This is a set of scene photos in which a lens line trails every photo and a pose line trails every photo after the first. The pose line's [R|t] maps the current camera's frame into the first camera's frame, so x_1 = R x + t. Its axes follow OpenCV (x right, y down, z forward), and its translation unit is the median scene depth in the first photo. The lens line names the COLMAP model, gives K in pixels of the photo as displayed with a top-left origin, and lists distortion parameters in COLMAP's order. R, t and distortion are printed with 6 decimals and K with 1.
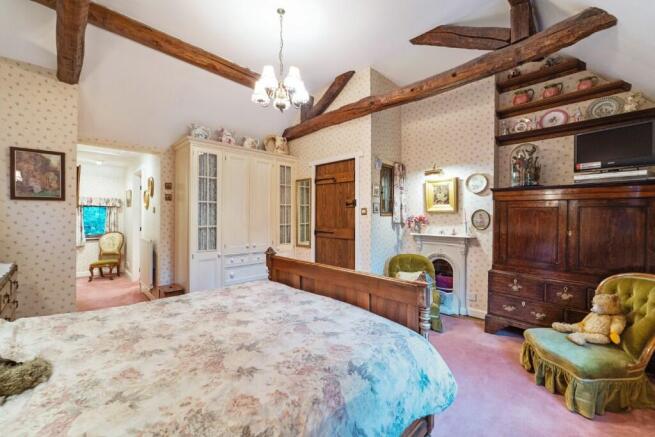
lens RADIAL K [[272.7, 0, 328.4], [0, 272.7, 215.2], [0, 0, 1]] dist [-0.000658, -0.000075]
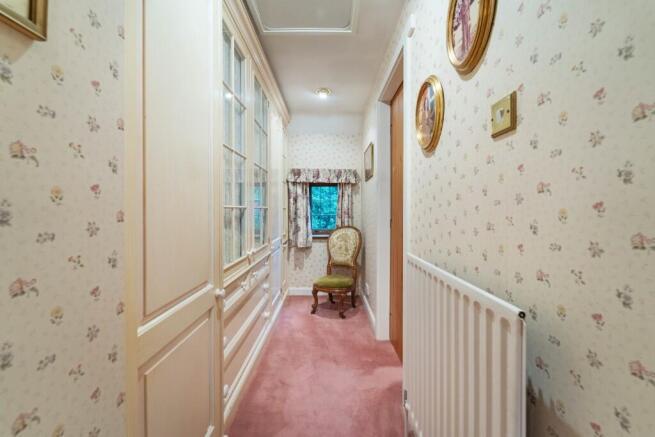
lens RADIAL K [[272.7, 0, 328.4], [0, 272.7, 215.2], [0, 0, 1]] dist [-0.000658, -0.000075]
pose [[0.721946, 0.010771, -0.691865, -0.417930], [0.005246, 0.999765, 0.021039, 0.024186], [0.691929, -0.018819, 0.721720, 0.557849]]
